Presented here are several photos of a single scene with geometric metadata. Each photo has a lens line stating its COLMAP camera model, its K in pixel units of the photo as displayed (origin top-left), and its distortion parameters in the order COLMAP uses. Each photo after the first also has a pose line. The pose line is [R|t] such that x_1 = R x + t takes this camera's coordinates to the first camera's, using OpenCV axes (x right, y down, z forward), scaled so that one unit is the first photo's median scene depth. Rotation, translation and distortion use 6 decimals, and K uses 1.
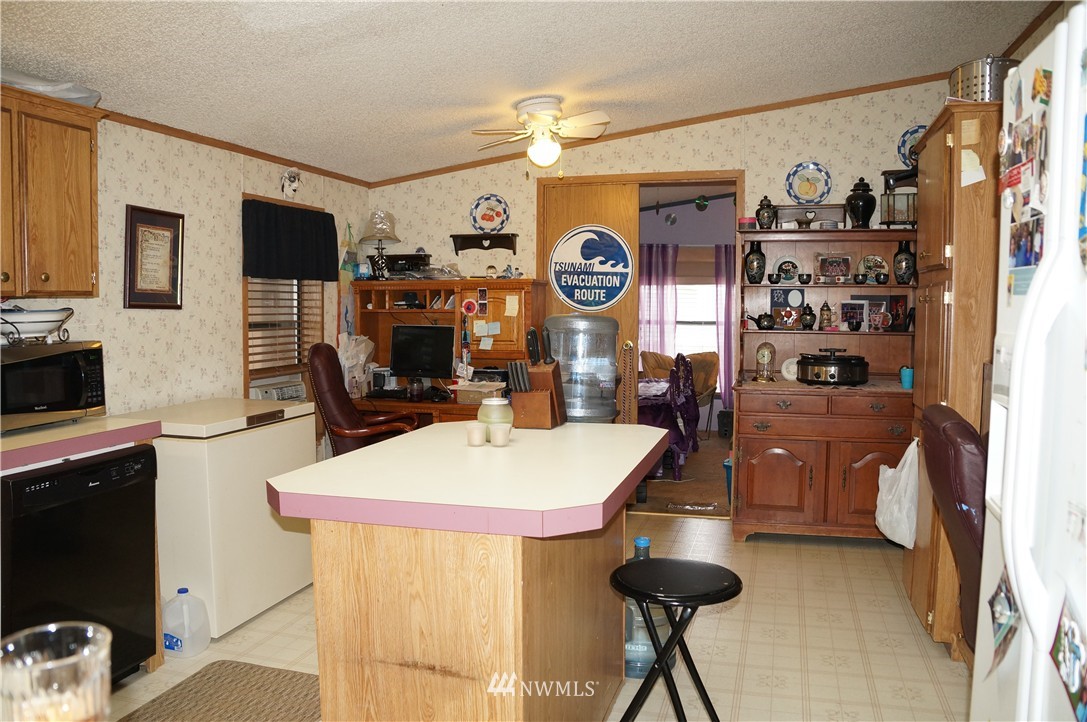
lens RADIAL K [[853.8, 0, 543.5], [0, 853.8, 361.0], [0, 0, 1]] dist [-0.177244, 0.136204]
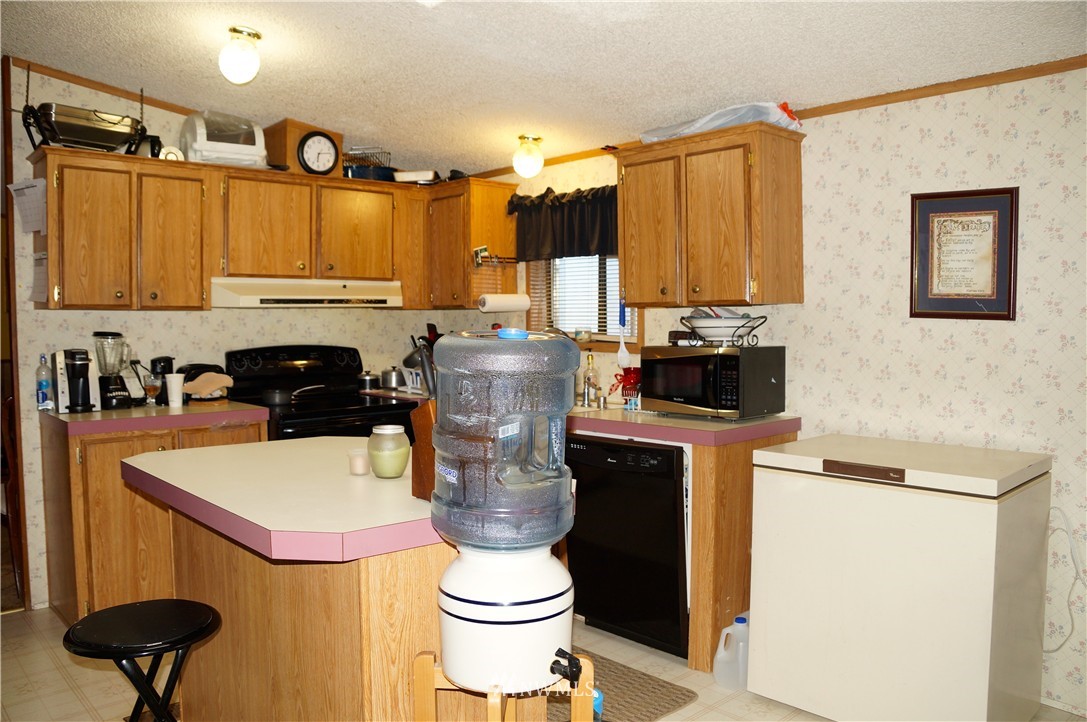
lens RADIAL K [[853.8, 0, 543.5], [0, 853.8, 361.0], [0, 0, 1]] dist [-0.177244, 0.136204]
pose [[-0.523992, 0.045304, -0.850517, 0.410132], [-0.054547, 0.994749, 0.086592, -0.072034], [0.849974, 0.091767, -0.518770, 1.113435]]
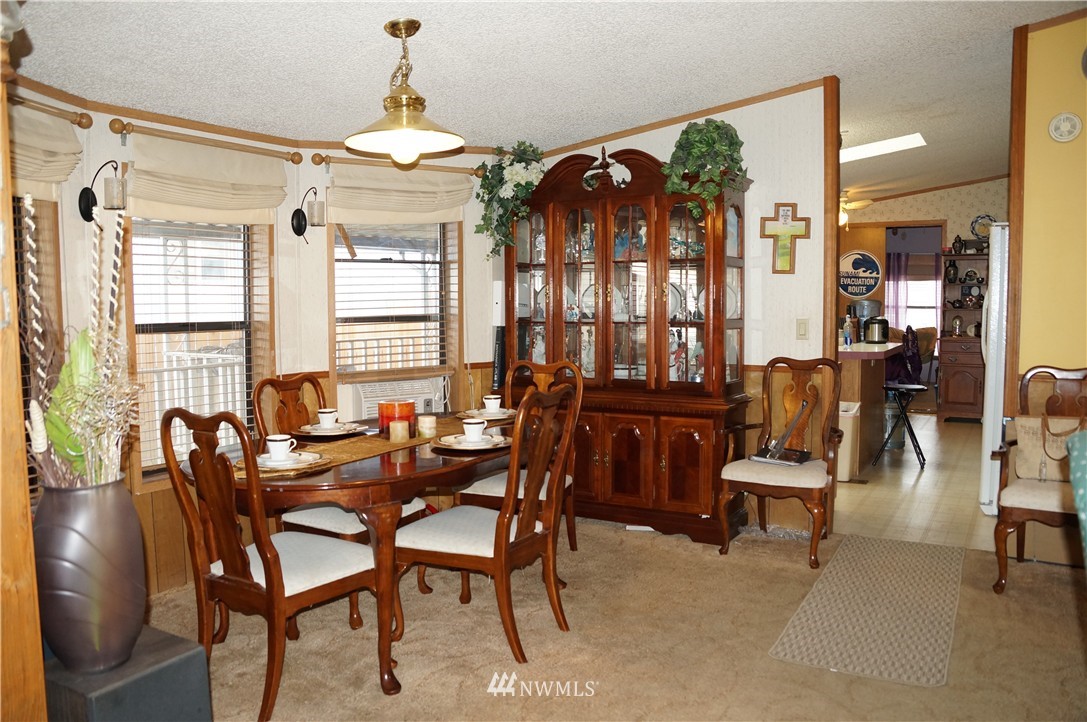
lens RADIAL K [[853.8, 0, 543.5], [0, 853.8, 361.0], [0, 0, 1]] dist [-0.177244, 0.136204]
pose [[0.966631, 0.011936, -0.255896, -0.141187], [-0.008773, 0.999870, 0.013497, 0.058712], [0.256024, -0.010802, 0.966610, -0.922882]]
